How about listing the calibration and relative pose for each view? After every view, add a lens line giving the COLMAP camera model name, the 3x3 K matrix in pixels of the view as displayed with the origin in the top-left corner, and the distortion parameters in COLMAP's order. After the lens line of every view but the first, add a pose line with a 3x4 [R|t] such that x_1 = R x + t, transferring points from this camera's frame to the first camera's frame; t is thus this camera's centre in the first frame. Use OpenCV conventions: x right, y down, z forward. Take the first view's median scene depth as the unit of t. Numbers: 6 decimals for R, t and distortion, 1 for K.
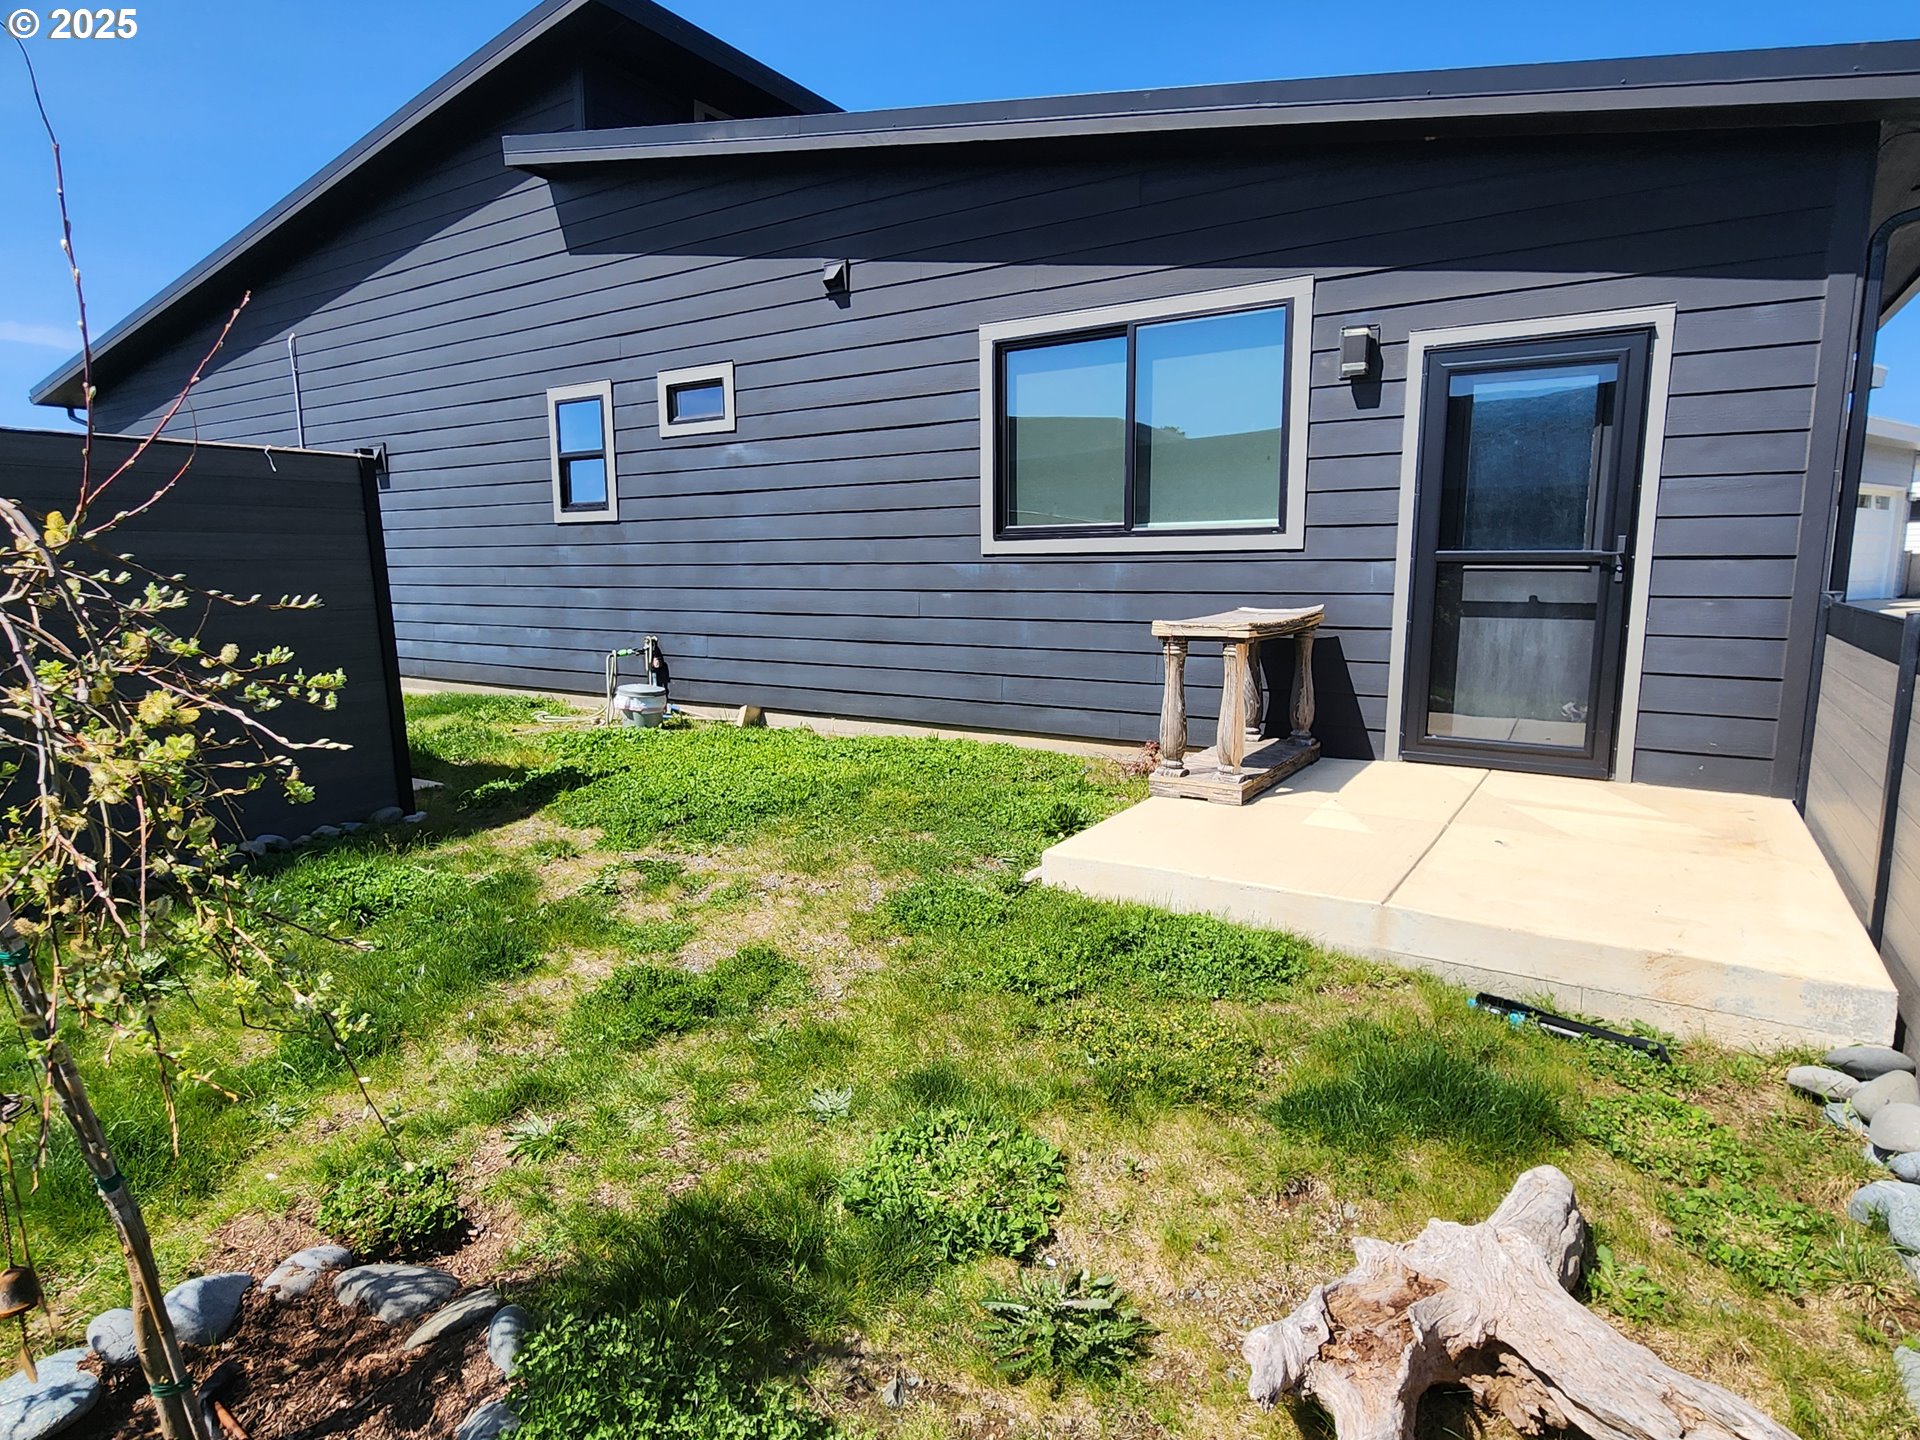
lens RADIAL K [[1062.3, 0, 957.1], [0, 1062.3, 735.5], [0, 0, 1]] dist [-0.002372, 0.000674]
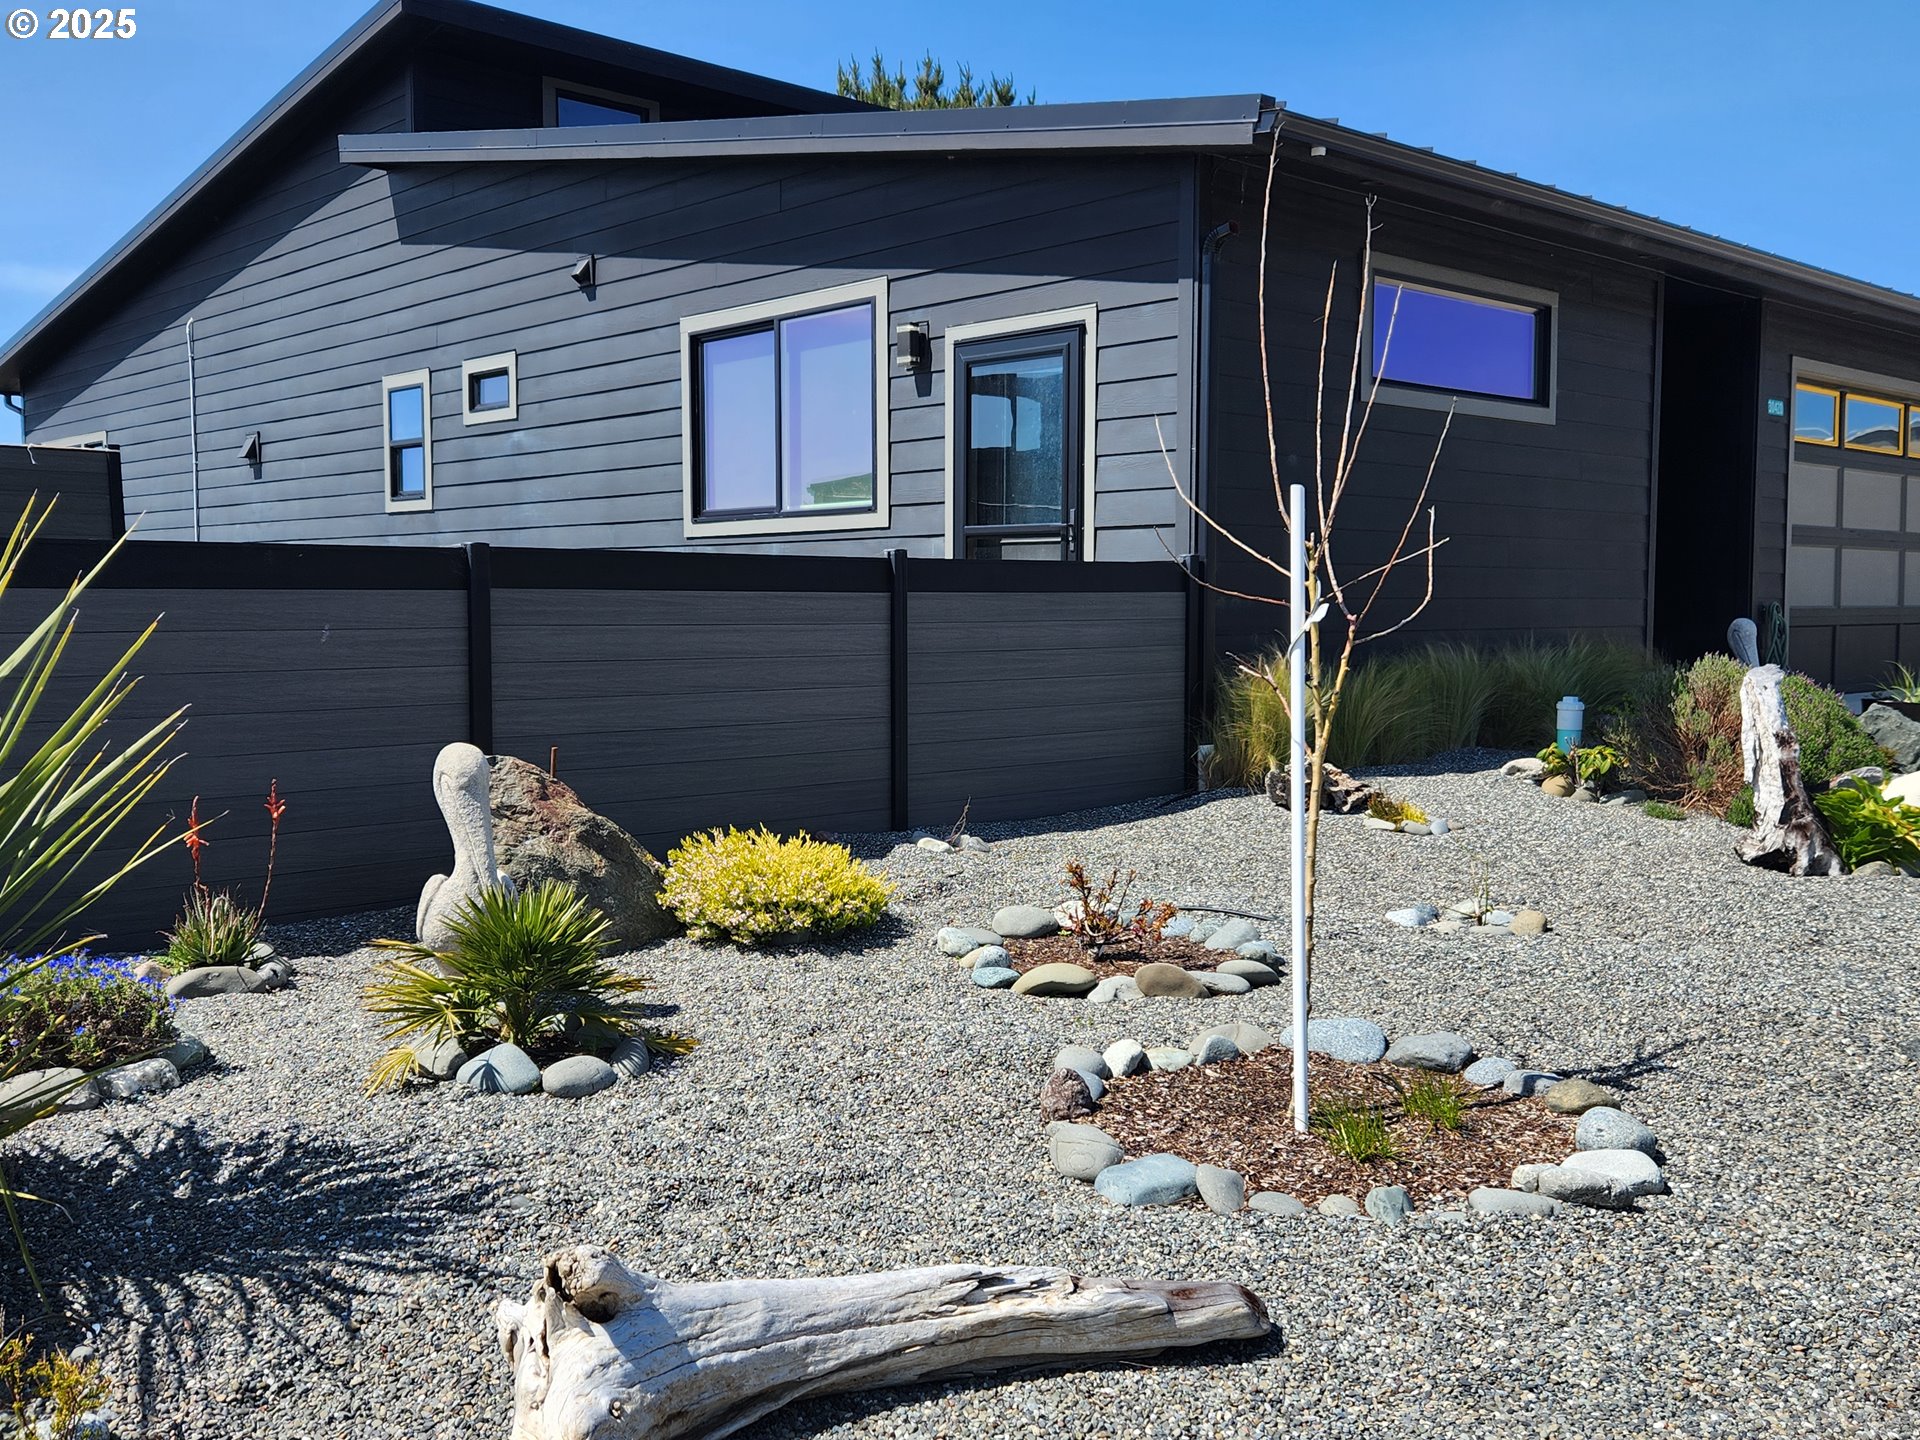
lens RADIAL K [[1739.2, 0, 960.0], [0, 1739.2, 720.0], [0, 0, 1]] dist [0.061537, -0.014099]
pose [[0.972066, 0.021201, -0.233748, 0.588002], [-0.042042, 0.995533, -0.084538, 0.116574], [0.230912, 0.092004, 0.968615, -0.470948]]
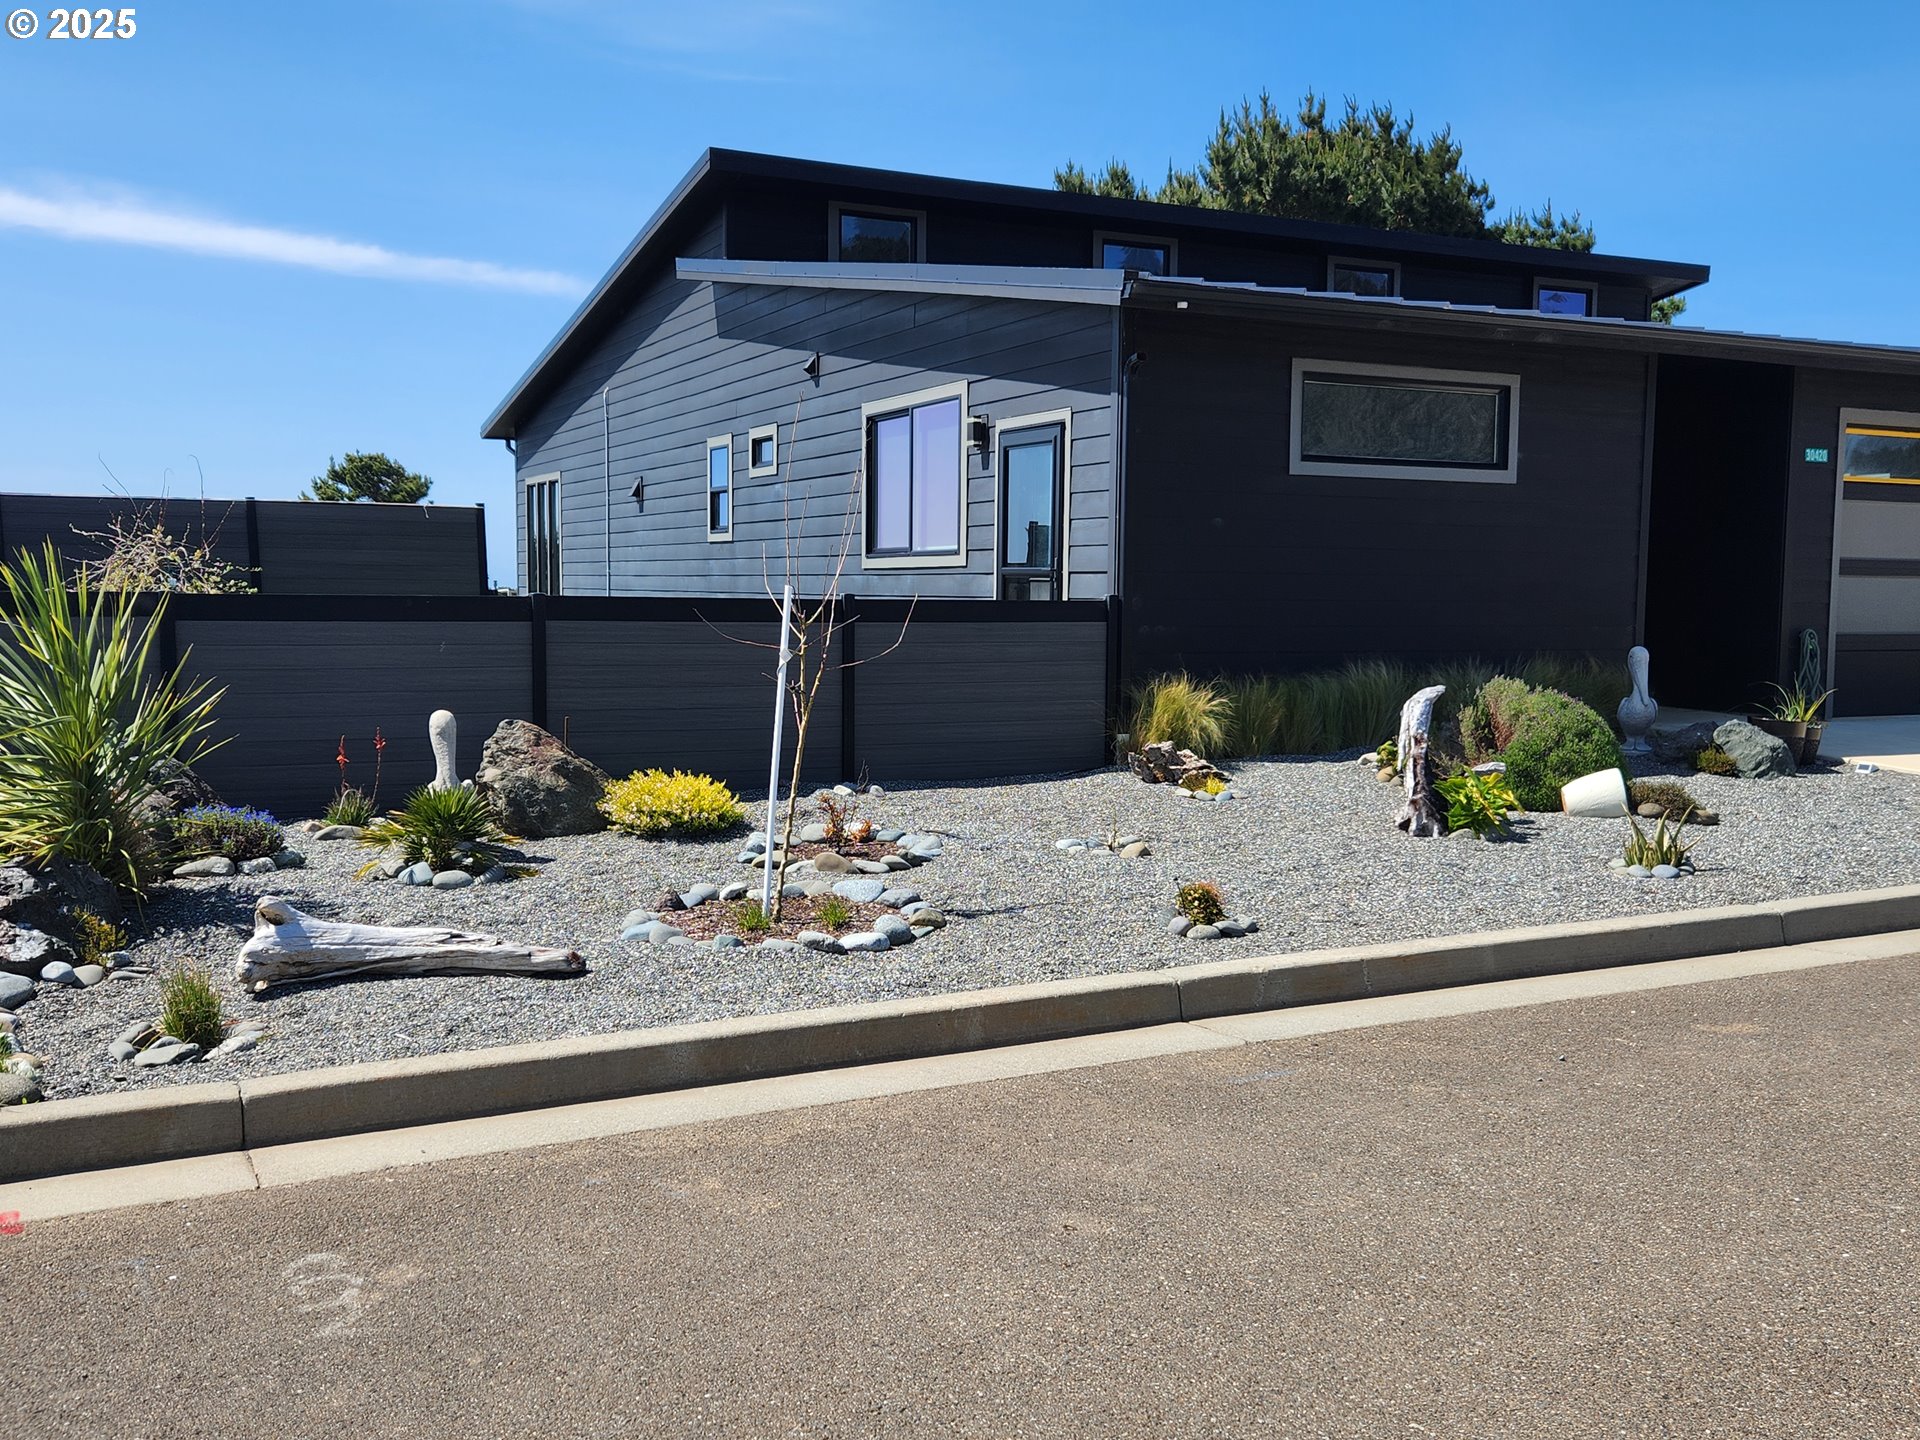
lens RADIAL K [[1727.7, 0, 987.3], [0, 1727.7, 735.9], [0, 0, 1]] dist [0.073175, -0.000470]
pose [[0.867686, 0.056313, -0.493913, 1.101055], [-0.093511, 0.994316, -0.050911, 0.121136], [0.488239, 0.090361, 0.868019, -0.710780]]
